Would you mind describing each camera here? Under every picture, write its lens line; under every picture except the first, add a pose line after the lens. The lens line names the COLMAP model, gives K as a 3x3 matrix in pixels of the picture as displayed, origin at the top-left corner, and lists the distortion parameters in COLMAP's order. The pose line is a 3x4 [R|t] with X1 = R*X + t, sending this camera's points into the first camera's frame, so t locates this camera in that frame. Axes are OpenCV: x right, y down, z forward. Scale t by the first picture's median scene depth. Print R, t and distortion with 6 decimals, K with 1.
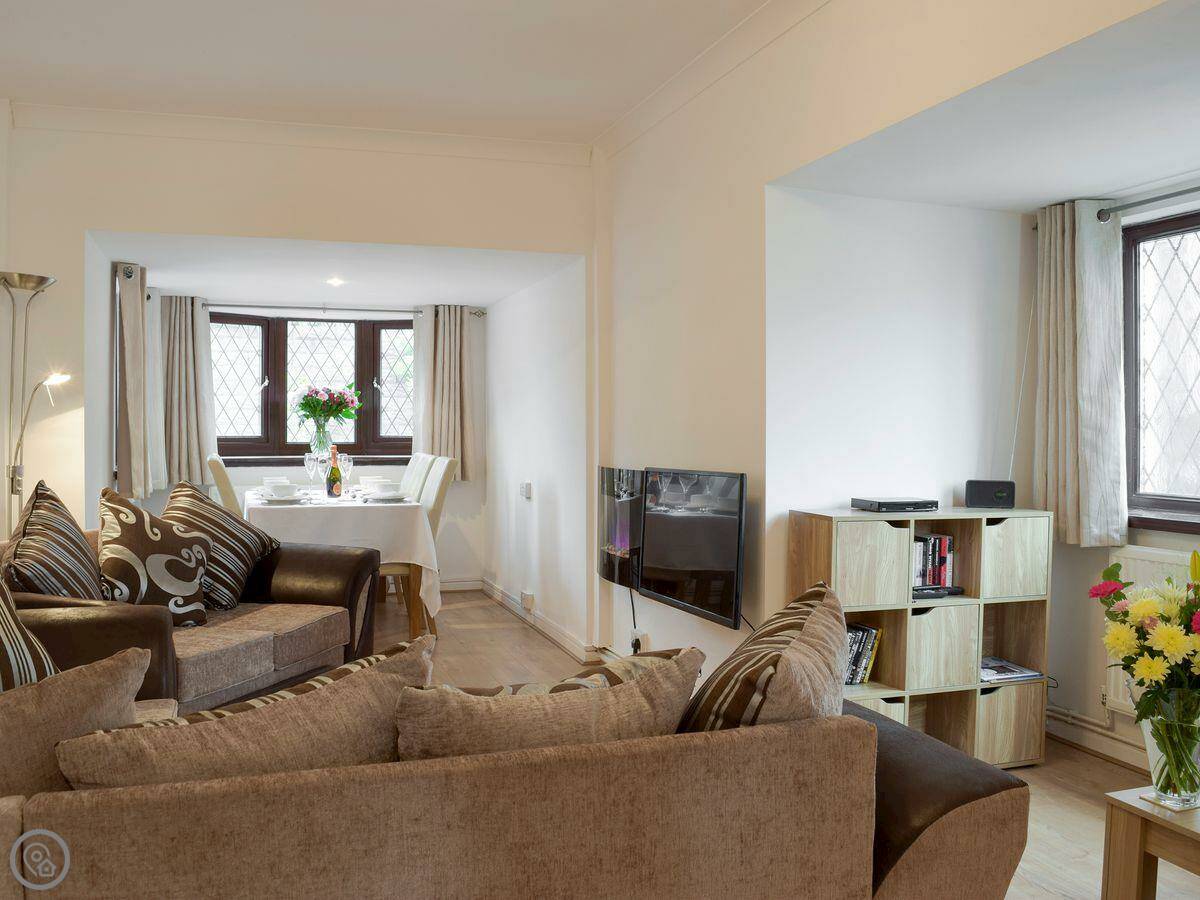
lens RADIAL K [[1092.3, 0, 598.6], [0, 1092.3, 447.4], [0, 0, 1]] dist [-0.072758, 0.000370]
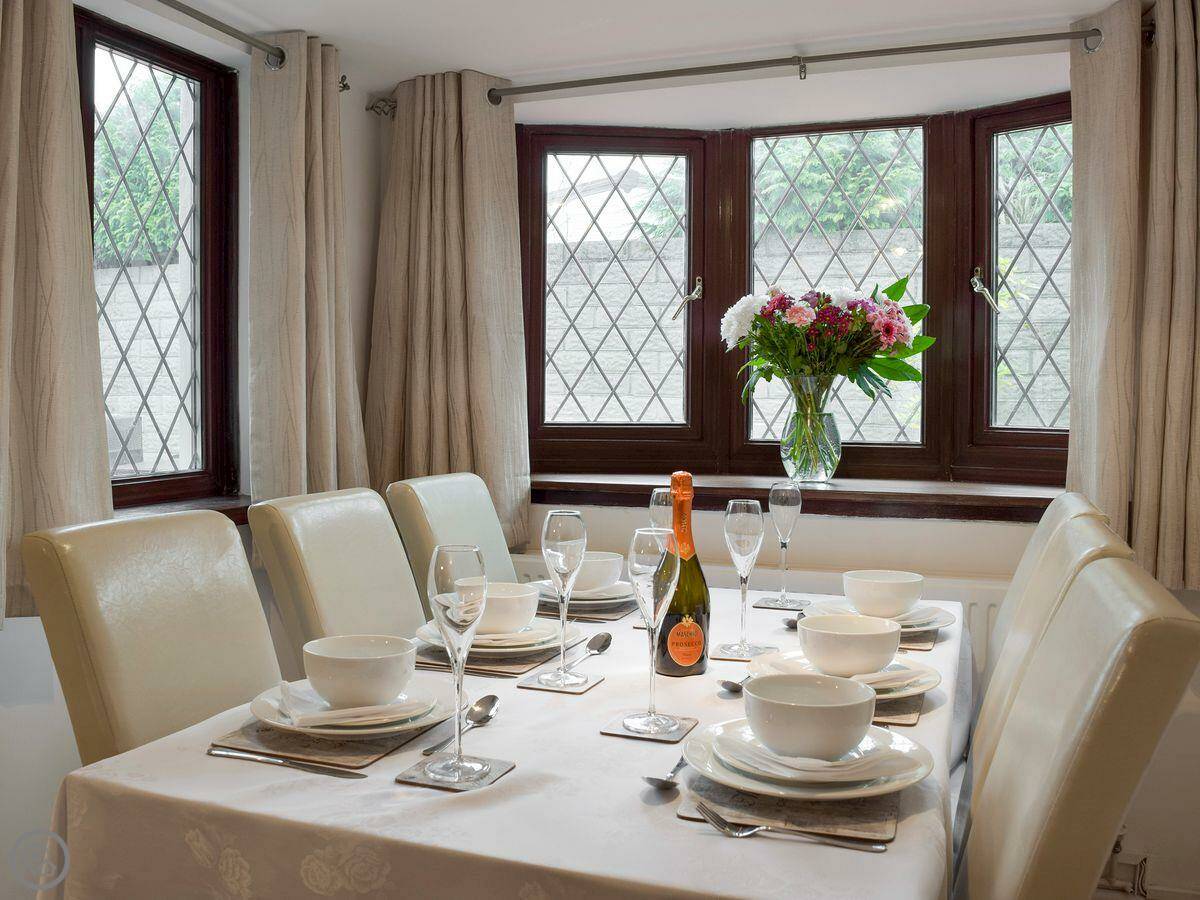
lens RADIAL K [[1092.3, 0, 598.6], [0, 1092.3, 447.4], [0, 0, 1]] dist [-0.072758, 0.000370]
pose [[0.773470, 0.023052, -0.633413, -0.075000], [-0.017179, 0.999734, 0.015406, -0.007584], [0.633600, -0.001035, 0.773660, 0.658797]]
